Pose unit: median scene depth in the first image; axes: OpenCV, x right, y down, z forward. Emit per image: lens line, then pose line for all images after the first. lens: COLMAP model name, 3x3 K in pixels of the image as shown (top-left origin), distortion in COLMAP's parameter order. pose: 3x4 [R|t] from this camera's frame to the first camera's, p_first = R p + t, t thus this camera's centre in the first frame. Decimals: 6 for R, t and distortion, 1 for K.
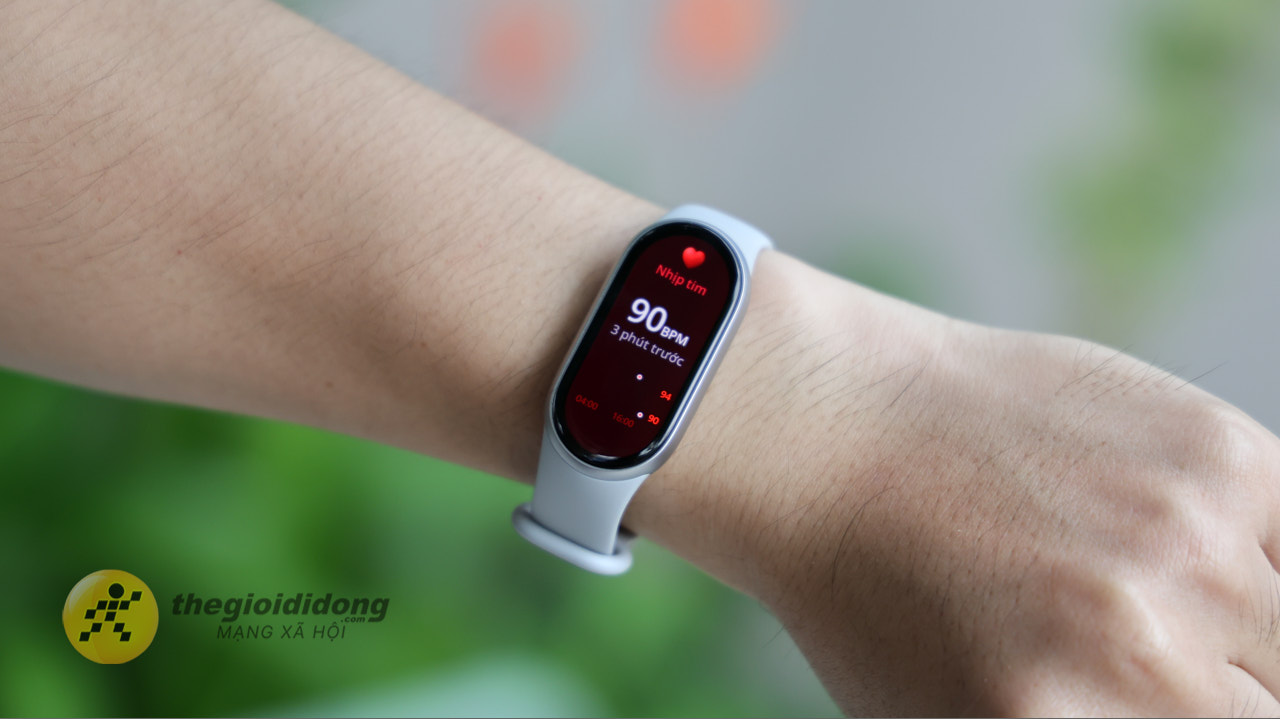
lens RADIAL K [[4031.2, 0, 640.0], [0, 4031.2, 359.5], [0, 0, 1]] dist [-0.078799, 30.595675]
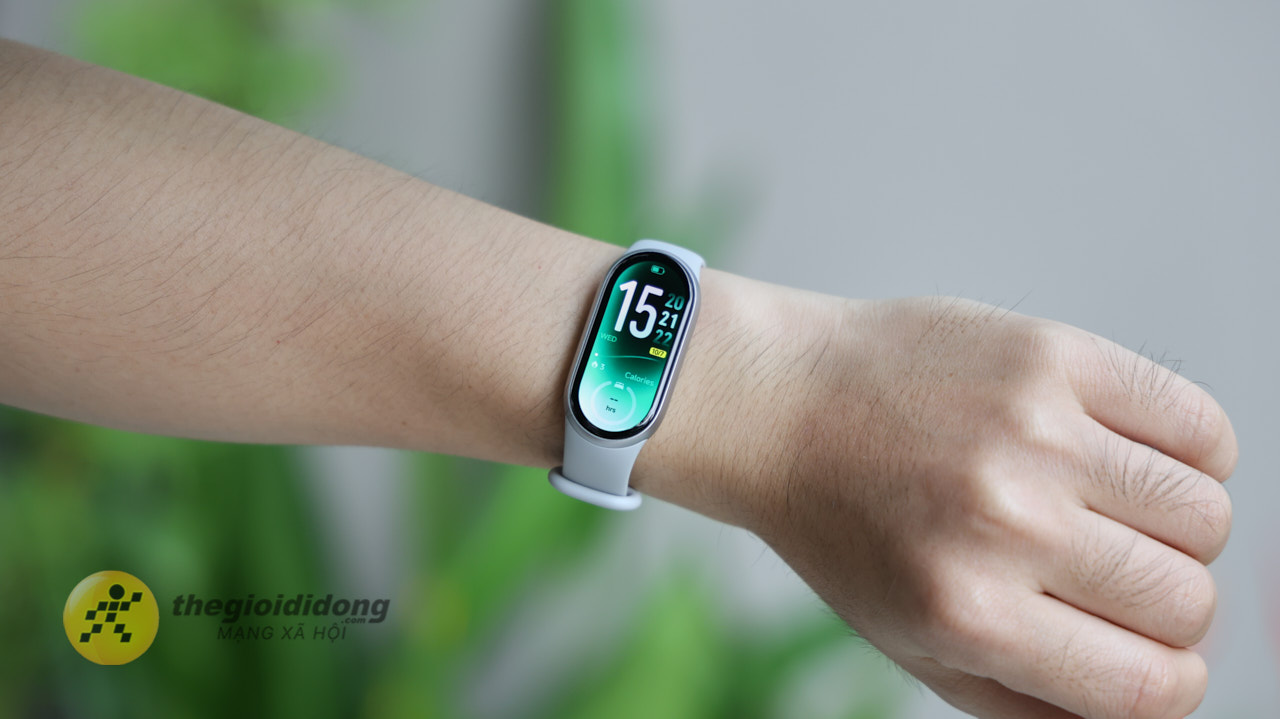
lens RADIAL K [[3954.7, 0, 640.0], [0, 3954.7, 359.5], [0, 0, 1]] dist [1.708325, 0.197429]
pose [[0.991253, -0.131969, 0.001531, 0.001724], [0.131946, 0.990687, -0.033617, 0.039244], [0.002920, 0.033525, 0.999434, -0.320668]]
